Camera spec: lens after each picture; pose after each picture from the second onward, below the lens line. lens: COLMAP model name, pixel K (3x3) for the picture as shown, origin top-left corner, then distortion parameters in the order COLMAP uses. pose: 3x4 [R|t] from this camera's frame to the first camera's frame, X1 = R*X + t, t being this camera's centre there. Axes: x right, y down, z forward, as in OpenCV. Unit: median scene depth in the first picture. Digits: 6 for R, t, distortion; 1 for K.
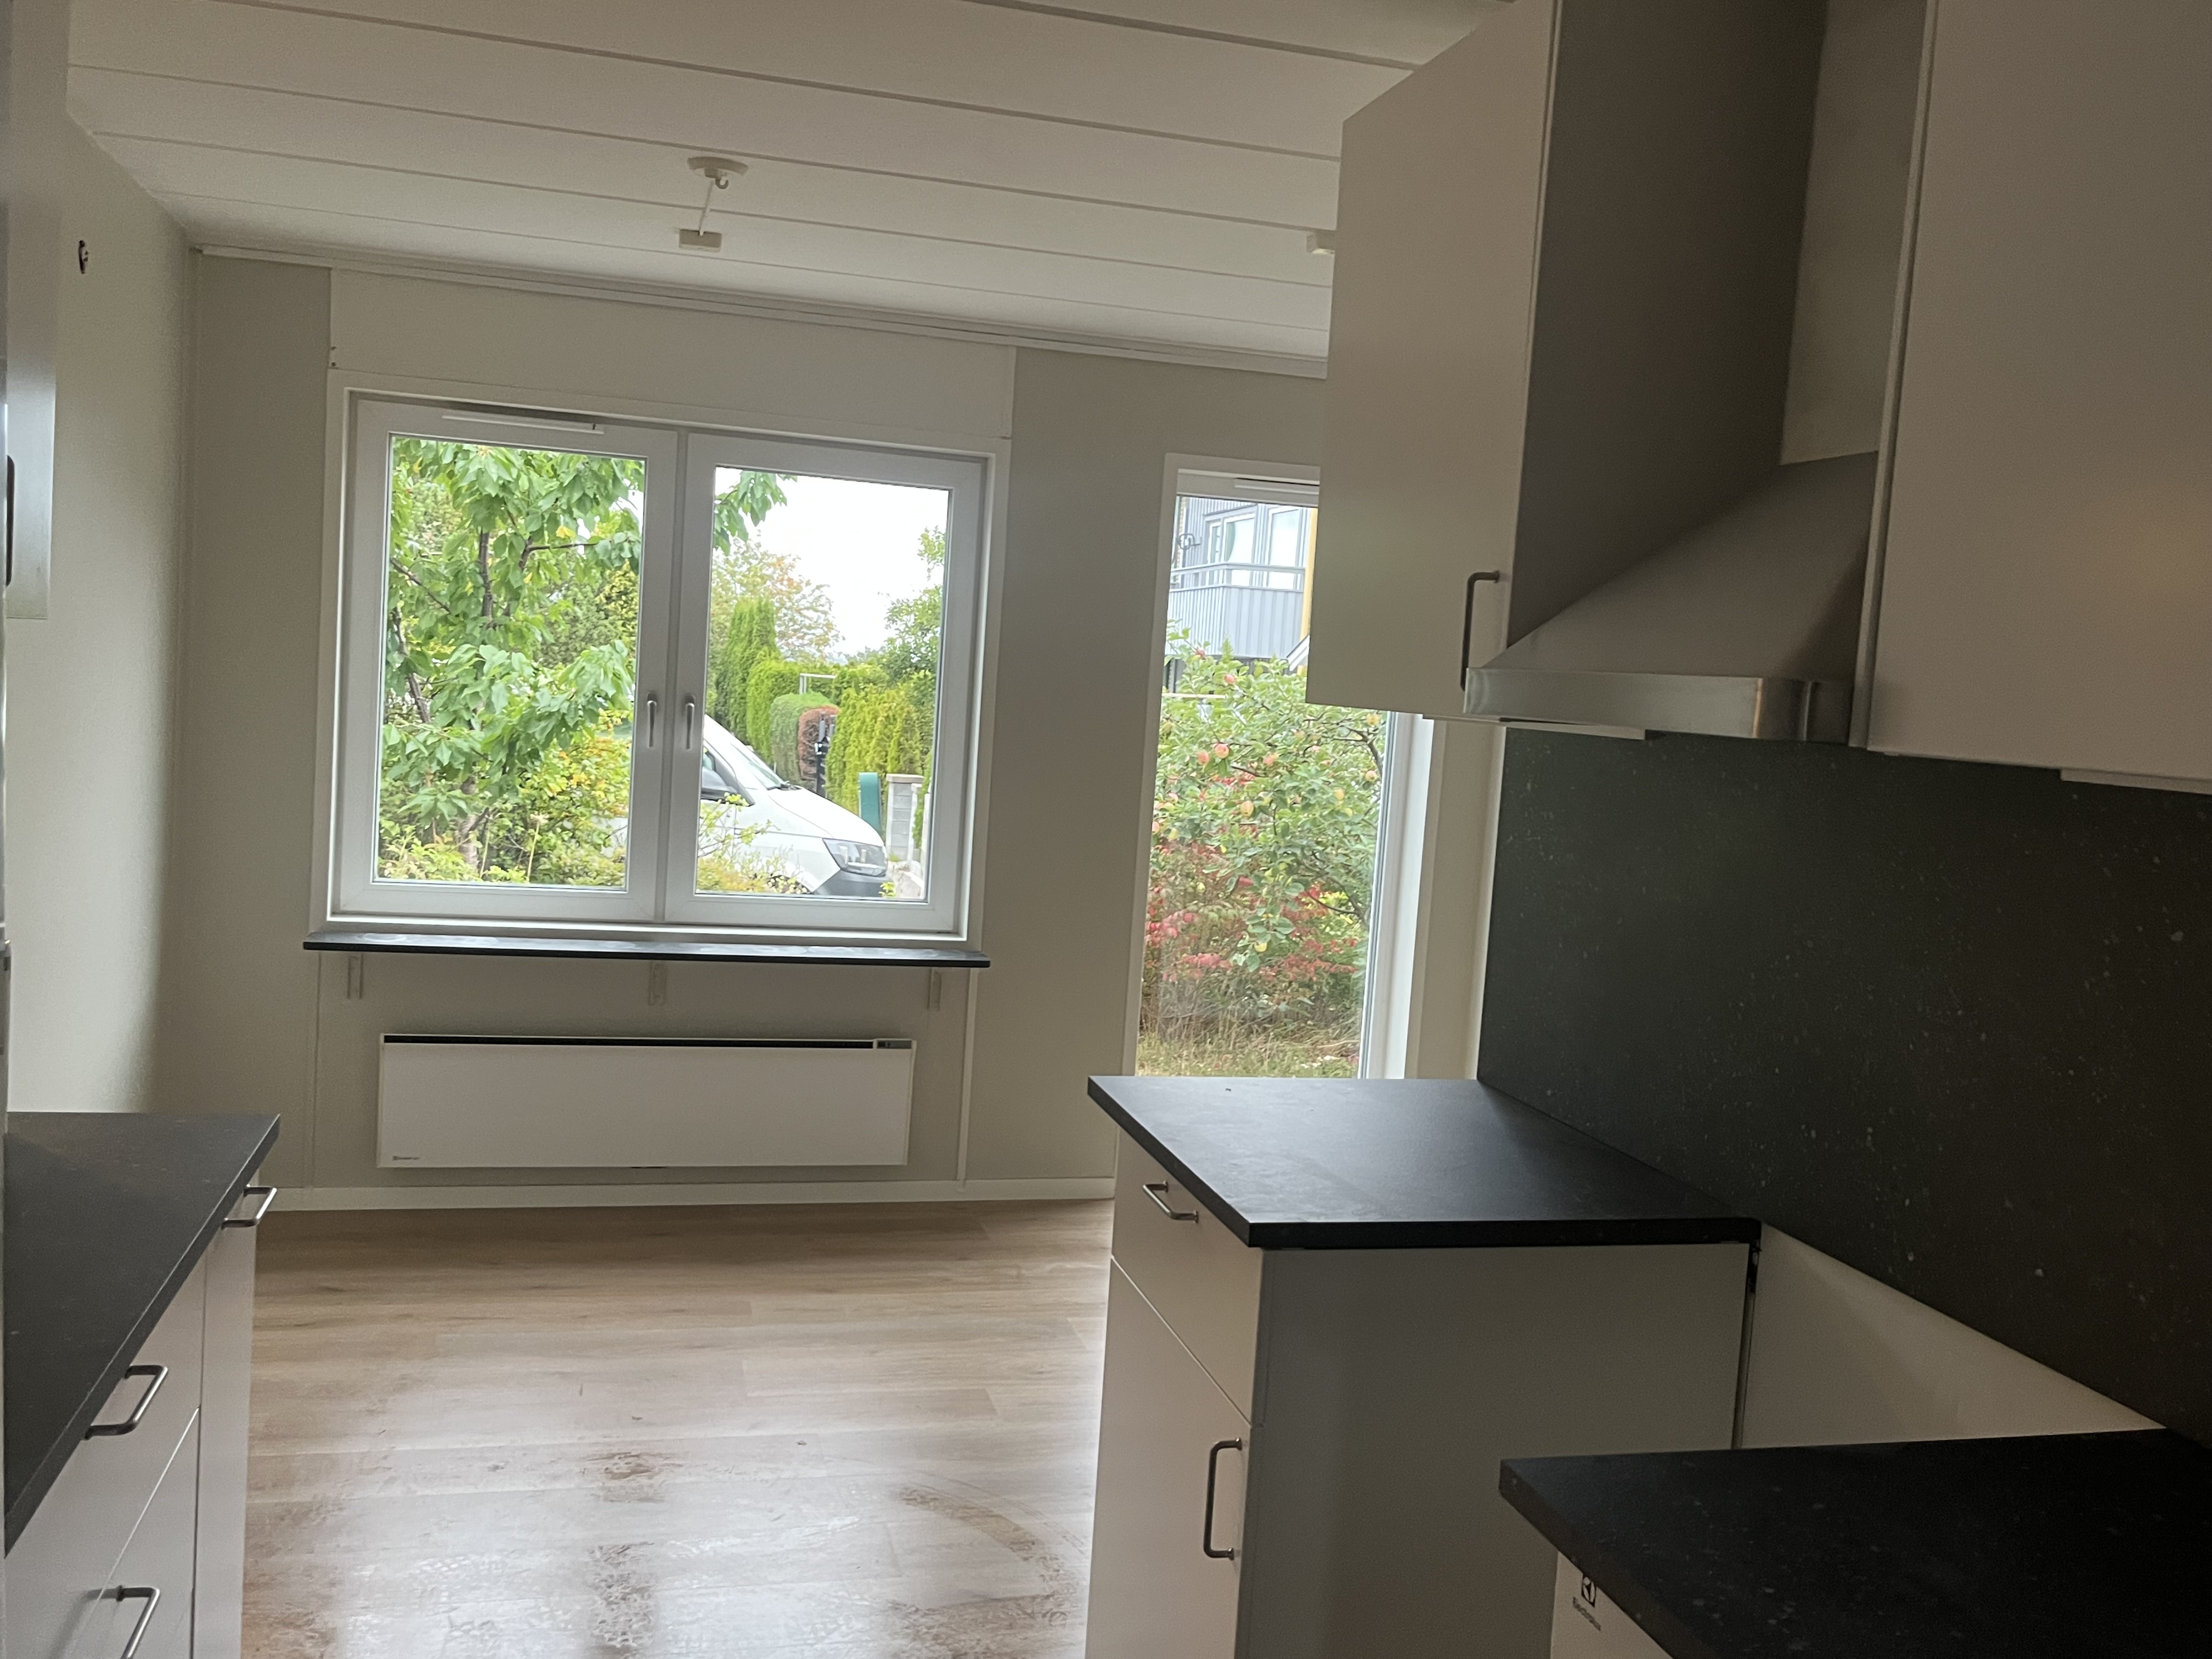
lens RADIAL K [[1850.8, 0, 1106.0], [0, 1850.8, 829.5], [0, 0, 1]] dist [-0.003138, -0.001267]
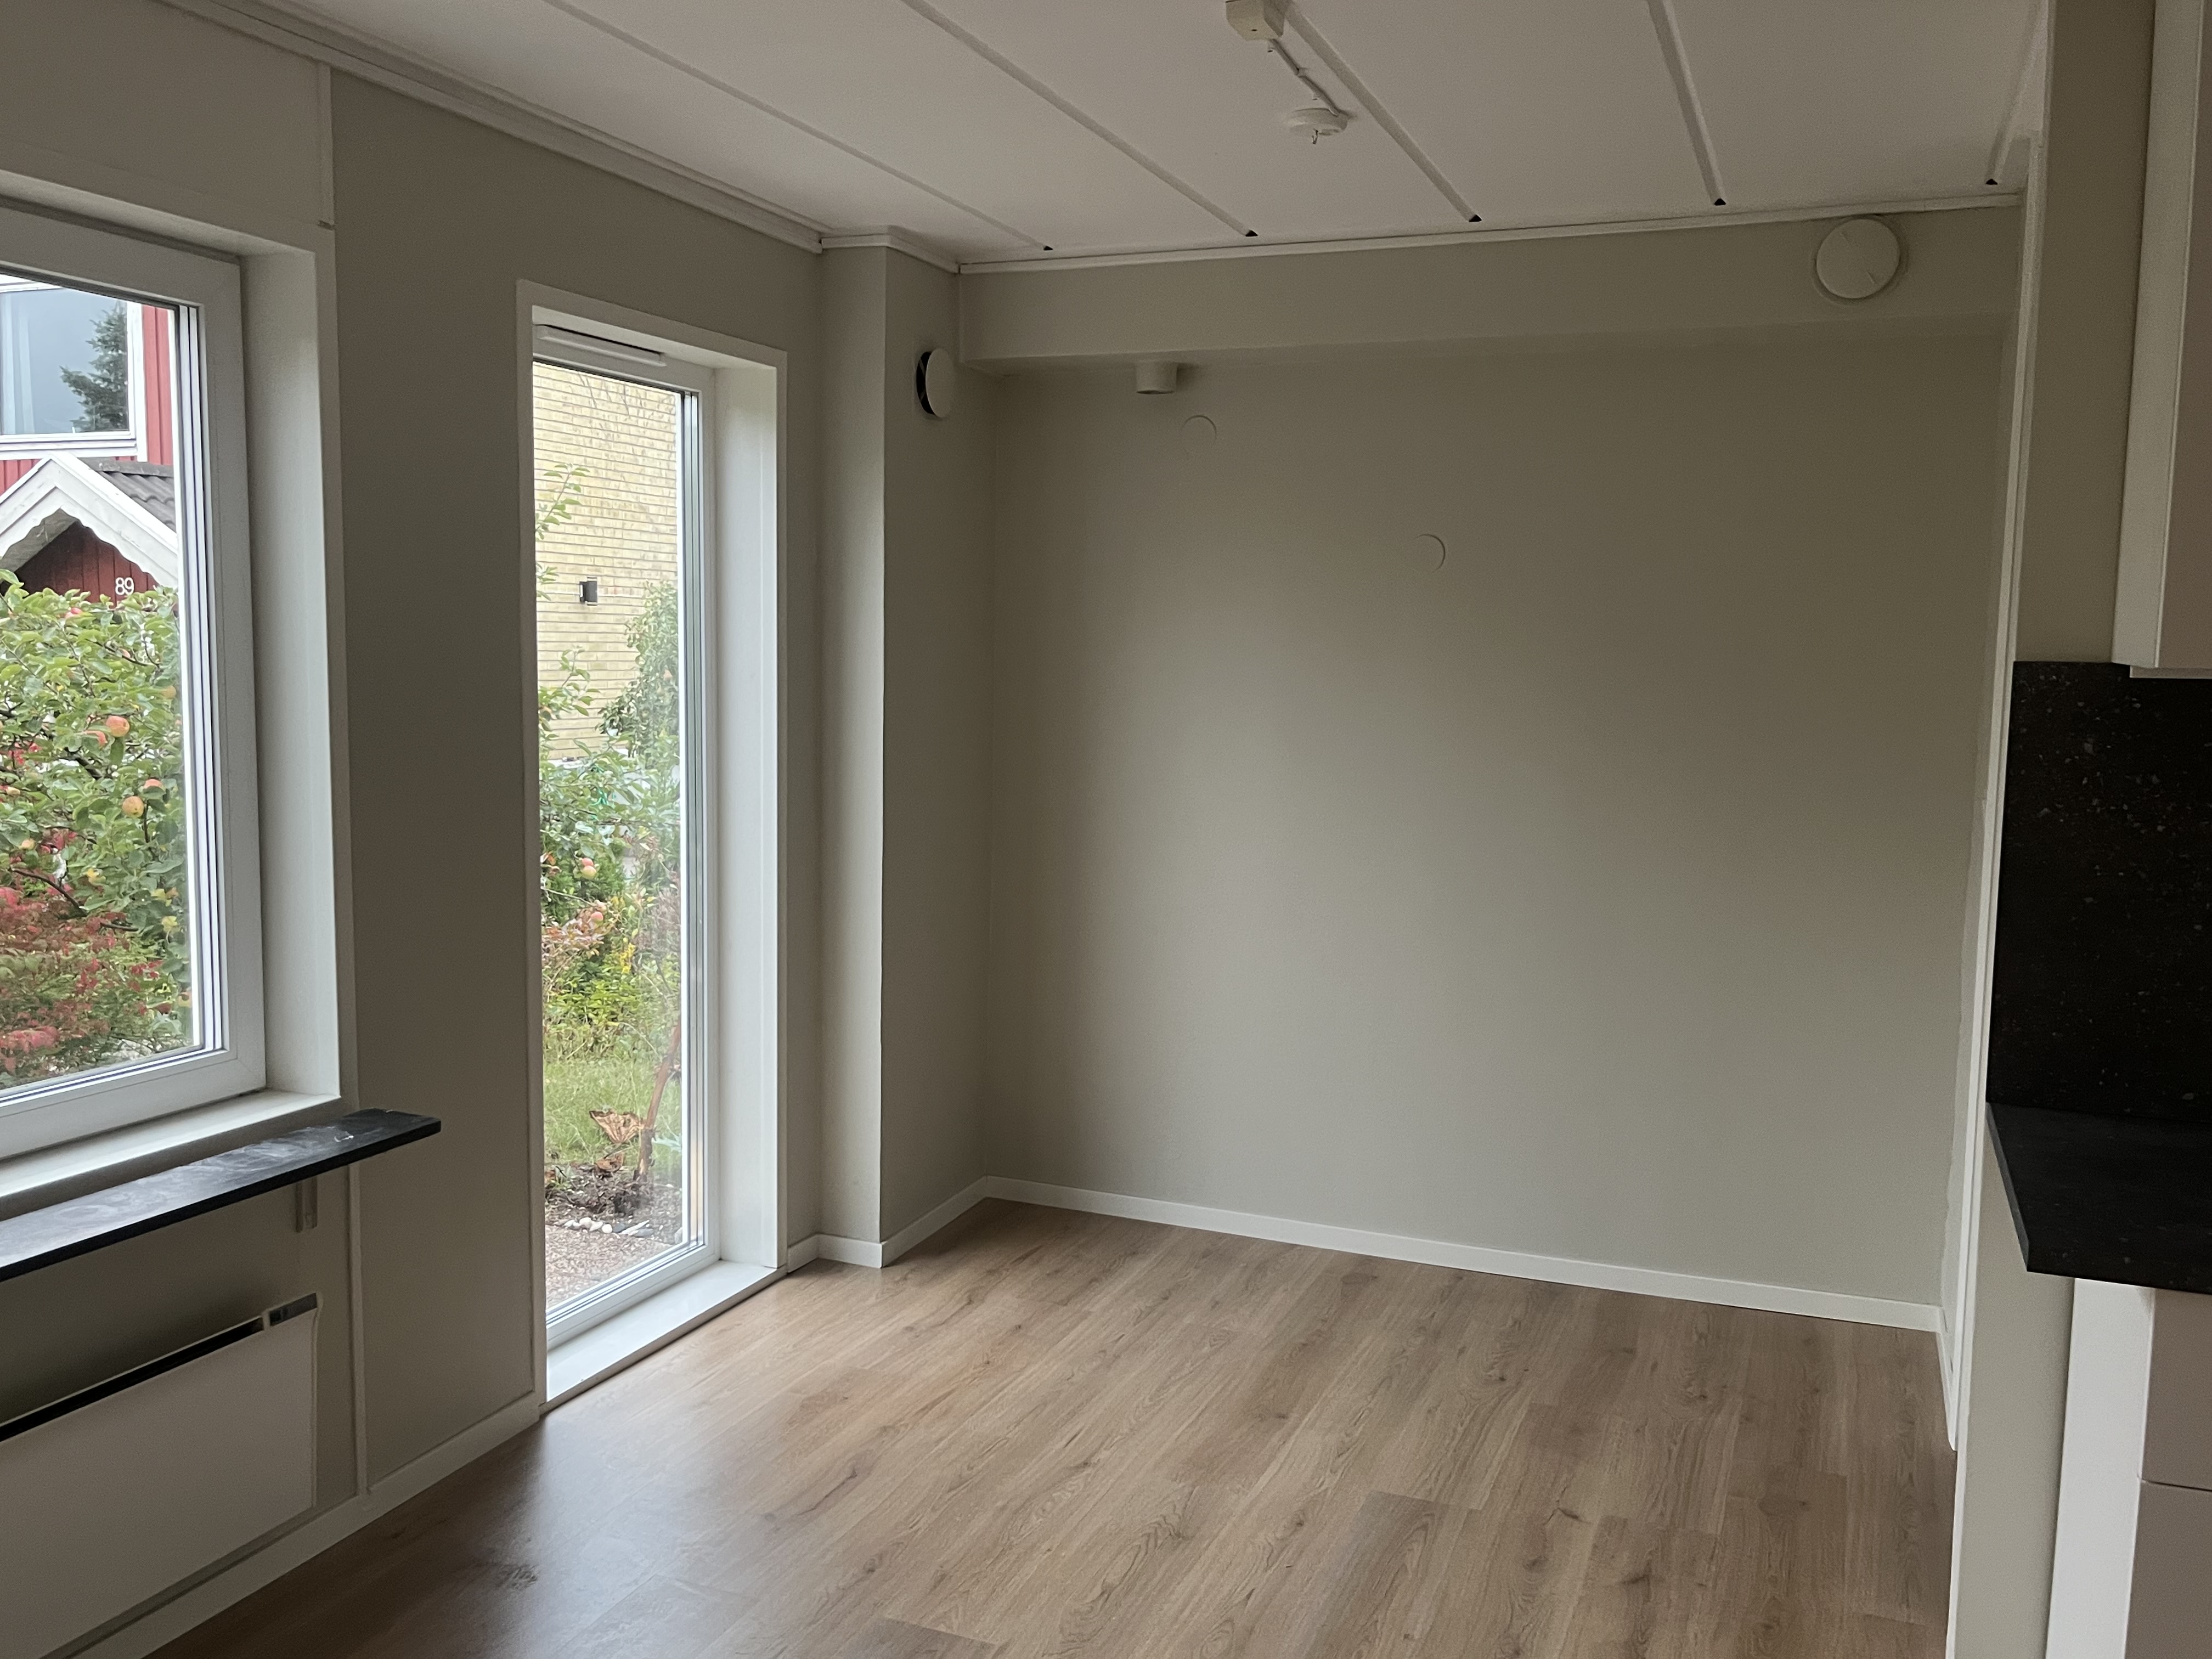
lens RADIAL K [[1850.8, 0, 1106.0], [0, 1850.8, 829.5], [0, 0, 1]] dist [-0.003138, -0.001267]
pose [[0.600359, -0.140582, 0.787277, -0.386576], [0.093784, 0.990012, 0.105266, -0.064005], [-0.794212, 0.010636, 0.607547, 0.460242]]
